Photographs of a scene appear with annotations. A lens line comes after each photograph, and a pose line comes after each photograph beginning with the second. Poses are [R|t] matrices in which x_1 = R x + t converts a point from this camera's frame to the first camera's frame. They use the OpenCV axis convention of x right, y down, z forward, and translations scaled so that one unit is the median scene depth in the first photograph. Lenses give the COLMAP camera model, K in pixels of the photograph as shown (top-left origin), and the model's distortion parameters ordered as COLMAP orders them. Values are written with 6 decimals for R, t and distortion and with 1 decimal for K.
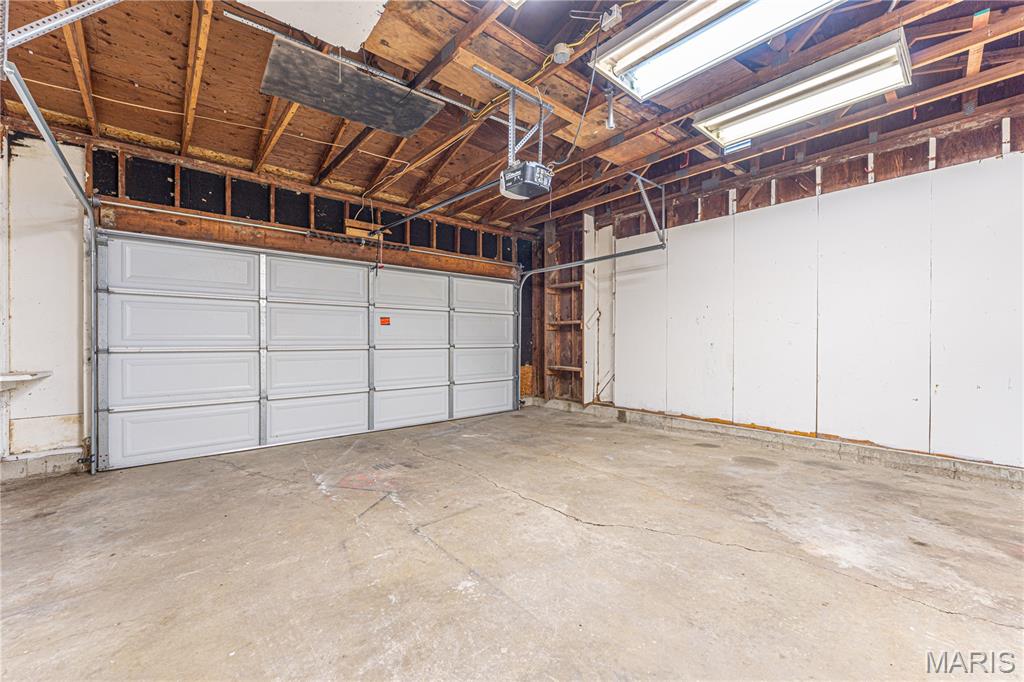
lens RADIAL K [[411.9, 0, 512.0], [0, 411.9, 341.0], [0, 0, 1]] dist [0.000166, 0.000007]
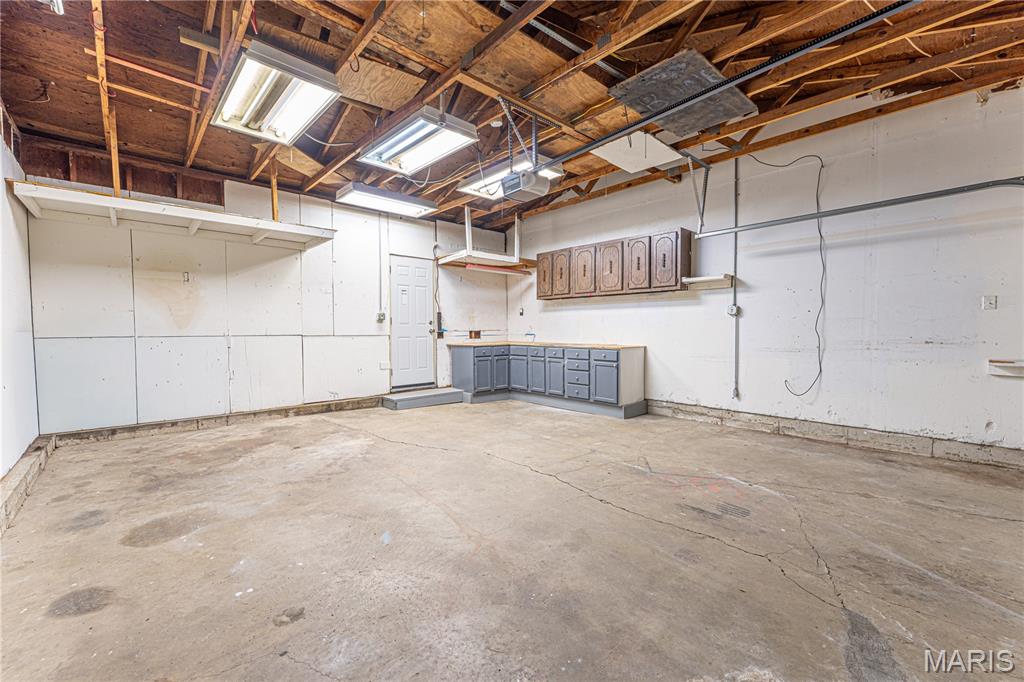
lens RADIAL K [[411.9, 0, 512.0], [0, 411.9, 341.0], [0, 0, 1]] dist [0.000166, 0.000007]
pose [[-0.999023, 0.005801, -0.043814, 0.110578], [0.004343, 0.999436, 0.033291, -0.010065], [0.043982, 0.033068, -0.998485, 1.990236]]
